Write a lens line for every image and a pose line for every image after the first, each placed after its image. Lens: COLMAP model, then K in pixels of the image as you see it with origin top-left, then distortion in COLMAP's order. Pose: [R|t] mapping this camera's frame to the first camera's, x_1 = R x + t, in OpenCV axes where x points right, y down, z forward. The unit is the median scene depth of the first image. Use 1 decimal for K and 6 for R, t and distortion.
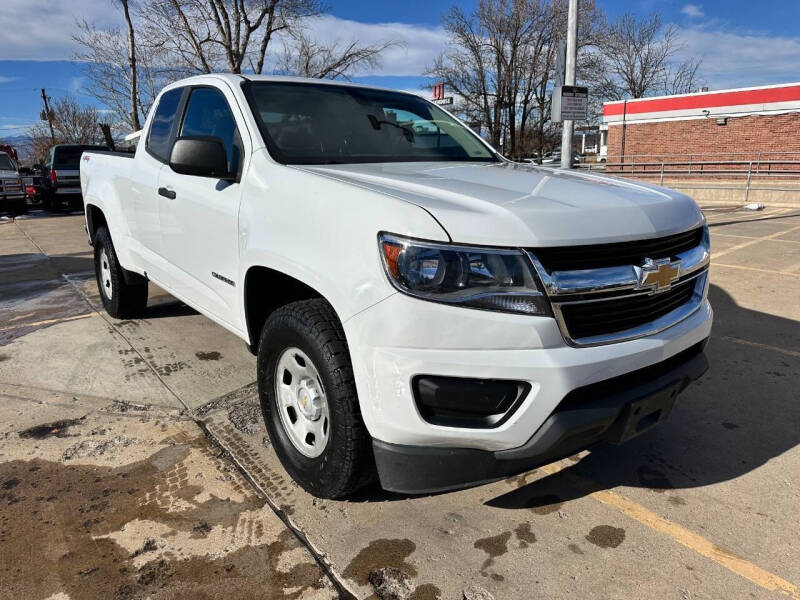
lens RADIAL K [[578.7, 0, 400.3], [0, 578.7, 313.4], [0, 0, 1]] dist [0.036387, -0.044666]
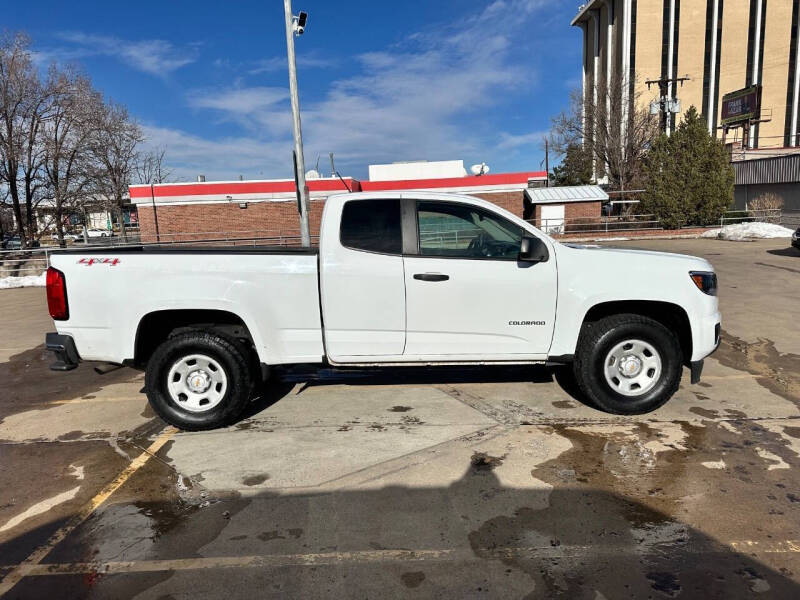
lens RADIAL K [[578.7, 0, 400.3], [0, 578.7, 313.4], [0, 0, 1]] dist [0.036387, -0.044666]
pose [[0.580478, -0.137858, 0.802521, -1.797773], [0.235732, 0.971811, -0.003570, -0.164851], [-0.779407, 0.191253, 0.596613, 0.347757]]
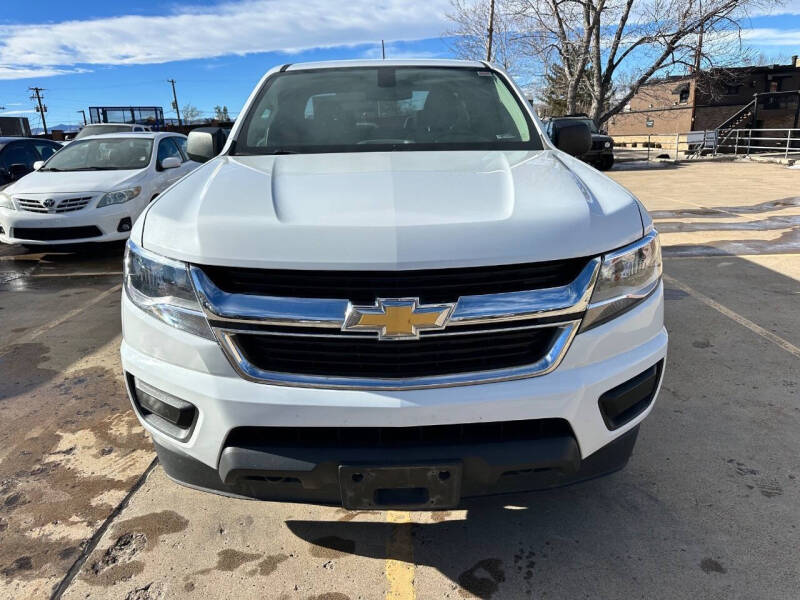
lens RADIAL K [[578.7, 0, 400.3], [0, 578.7, 313.4], [0, 0, 1]] dist [0.036387, -0.044666]
pose [[0.793896, 0.175984, -0.582030, 0.649336], [-0.139545, 0.984385, 0.107300, -0.112697], [0.591825, -0.003966, 0.806057, 0.280388]]
